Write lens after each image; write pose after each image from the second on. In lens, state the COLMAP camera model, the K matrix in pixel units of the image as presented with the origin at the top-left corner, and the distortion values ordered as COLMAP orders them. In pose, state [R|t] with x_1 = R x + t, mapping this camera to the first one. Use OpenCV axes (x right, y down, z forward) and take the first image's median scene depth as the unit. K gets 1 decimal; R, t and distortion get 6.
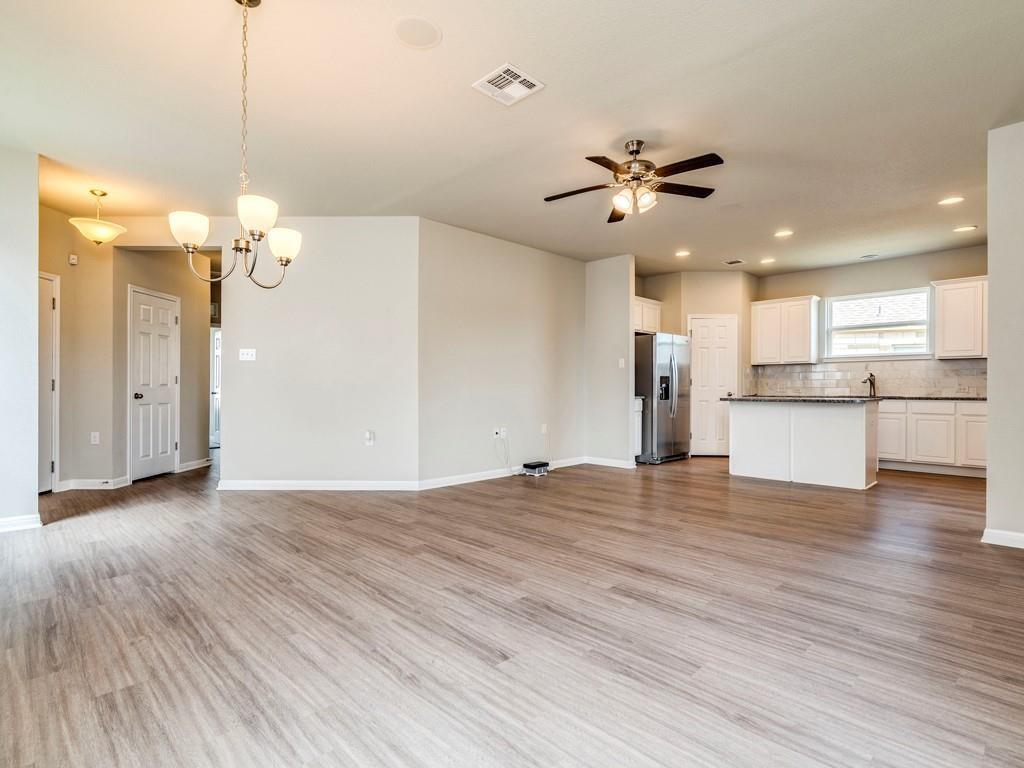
lens RADIAL K [[527.7, 0, 514.1], [0, 527.7, 385.0], [0, 0, 1]] dist [-0.005179, -0.000143]
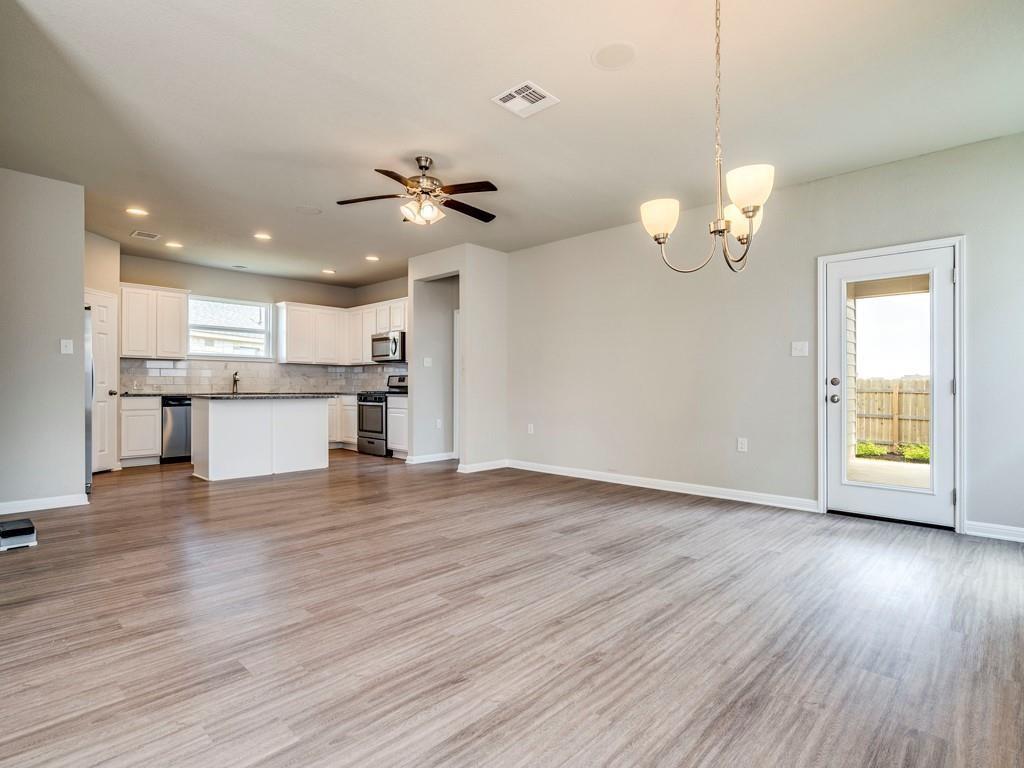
lens RADIAL K [[527.7, 0, 514.1], [0, 527.7, 385.0], [0, 0, 1]] dist [-0.005179, -0.000143]
pose [[-0.035444, 0.002559, 0.999368, -0.994366], [-0.009961, 0.999946, -0.002914, 0.003175], [-0.999322, -0.010058, -0.035417, 0.987142]]
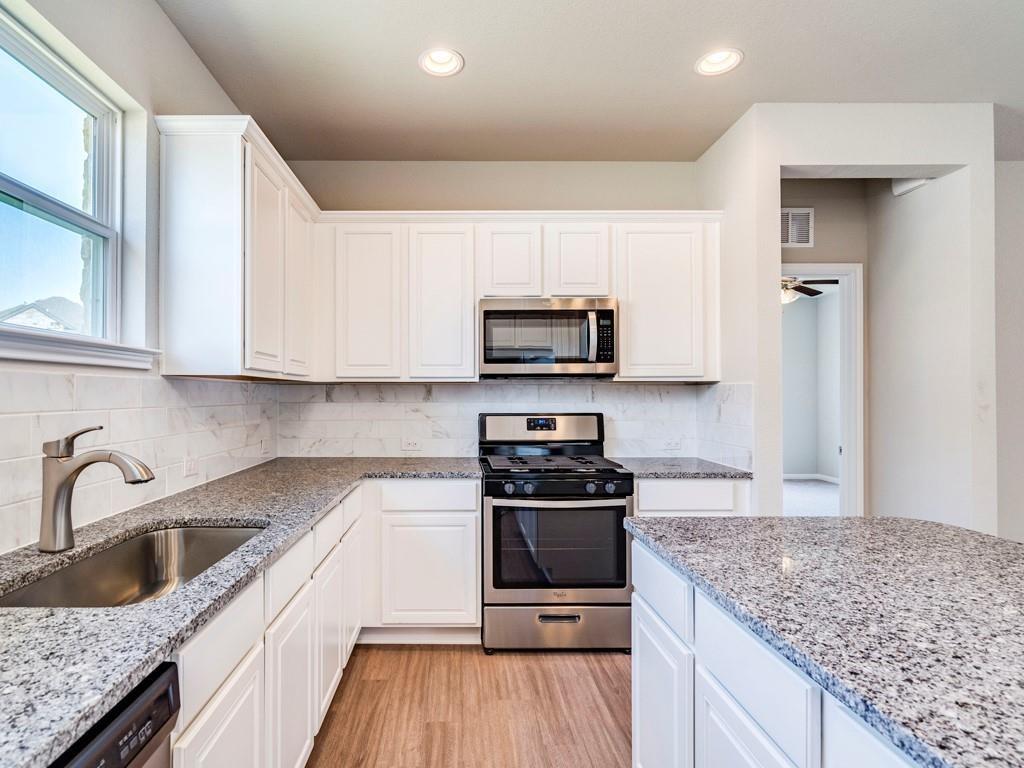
lens RADIAL K [[548.4, 0, 450.7], [0, 548.4, 391.7], [0, 0, 1]] dist [-0.005125, 0.000215]
pose [[-0.703754, 0.005592, 0.710422, 0.974384], [-0.002292, 0.999946, -0.010141, -0.074330], [-0.710440, -0.008765, -0.703703, 2.279471]]
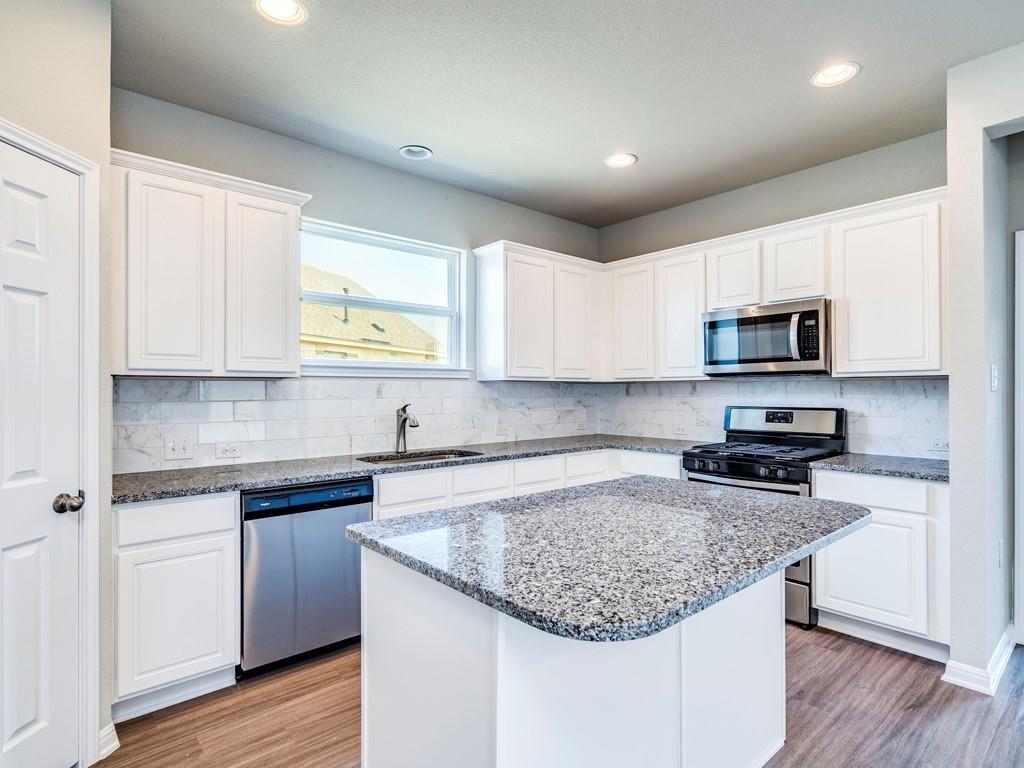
lens RADIAL K [[538.5, 0, 528.7], [0, 538.5, 387.7], [0, 0, 1]] dist [0.000312, 0.000586]
pose [[0.045289, 0.007634, 0.998945, 0.449089], [-0.003138, 0.999967, -0.007499, -0.075121], [-0.998969, -0.002795, 0.045312, 1.899211]]
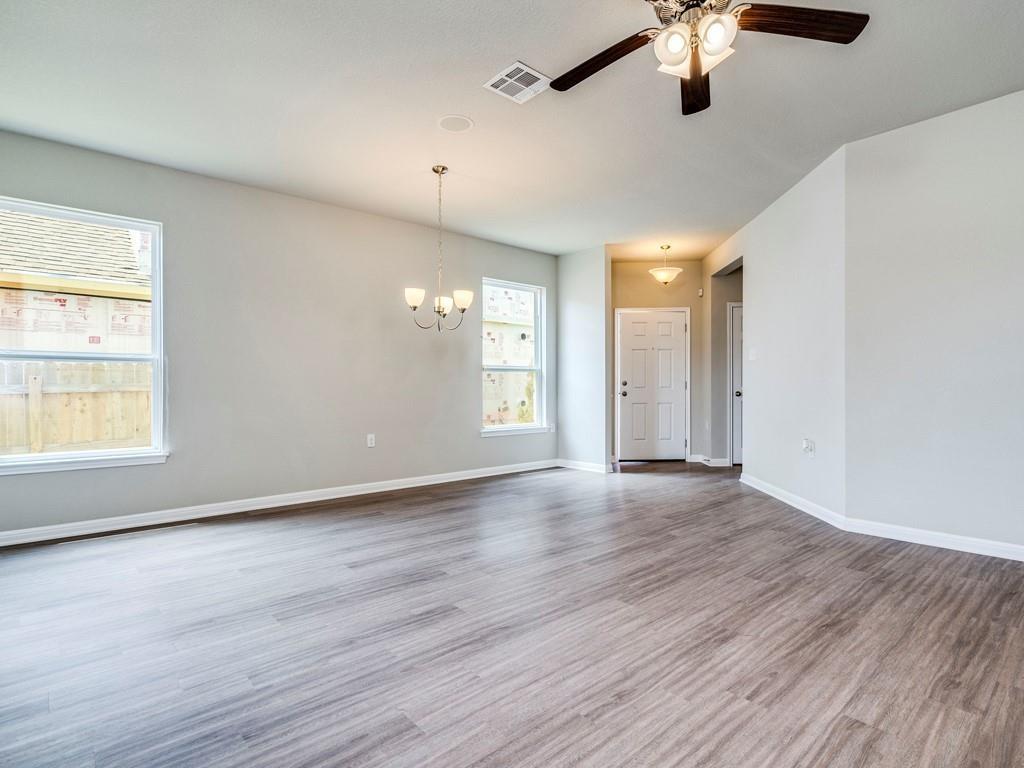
lens RADIAL K [[531.1, 0, 505.4], [0, 531.1, 392.8], [0, 0, 1]] dist [-0.003269, 0.000636]
pose [[-0.072306, 0.008010, -0.997350, 0.921422], [0.012292, 0.999899, 0.007140, 0.005282], [0.997307, -0.011743, -0.072397, 0.973294]]
